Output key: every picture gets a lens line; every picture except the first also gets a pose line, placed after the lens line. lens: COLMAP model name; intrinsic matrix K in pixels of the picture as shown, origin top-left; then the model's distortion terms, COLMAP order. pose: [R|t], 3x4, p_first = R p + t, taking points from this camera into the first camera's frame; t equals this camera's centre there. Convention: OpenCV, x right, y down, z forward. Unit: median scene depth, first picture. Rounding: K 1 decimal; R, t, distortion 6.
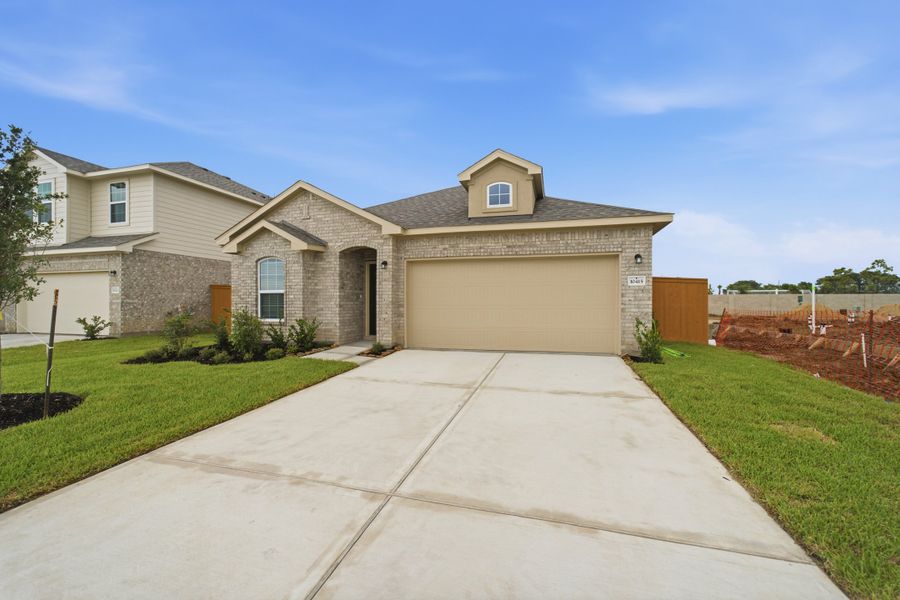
lens RADIAL K [[369.8, 0, 448.7], [0, 369.8, 302.6], [0, 0, 1]] dist [-0.016504, 0.000413]
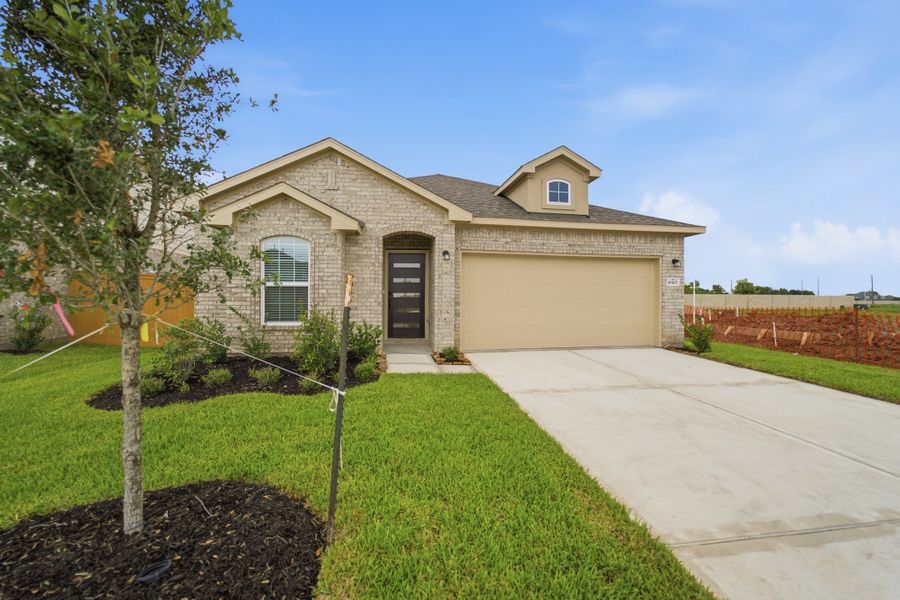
lens RADIAL K [[377.5, 0, 450.5], [0, 377.5, 286.0], [0, 0, 1]] dist [-0.023473, 0.016206]
pose [[0.898257, 0.019308, 0.439047, -0.541564], [-0.004929, 0.999414, -0.033867, -0.002966], [-0.439443, 0.028257, 0.897826, 0.215150]]
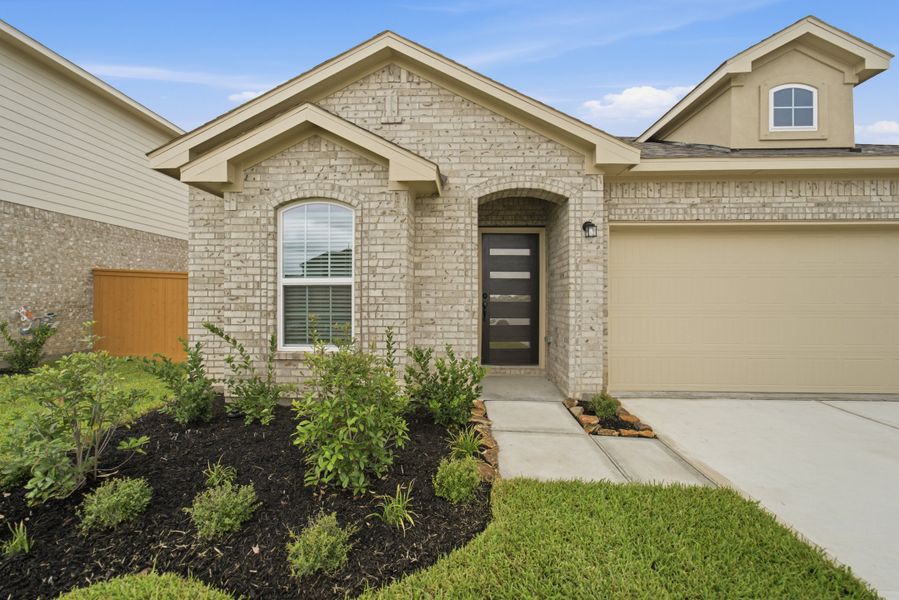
lens RADIAL K [[375.2, 0, 449.5], [0, 375.2, 300.0], [0, 0, 1]] dist [-0.008448, 0.000302]
pose [[0.968252, 0.001519, 0.249971, -0.466188], [-0.002266, 0.999994, 0.002698, -0.010432], [-0.249965, -0.003178, 0.968250, 0.573077]]
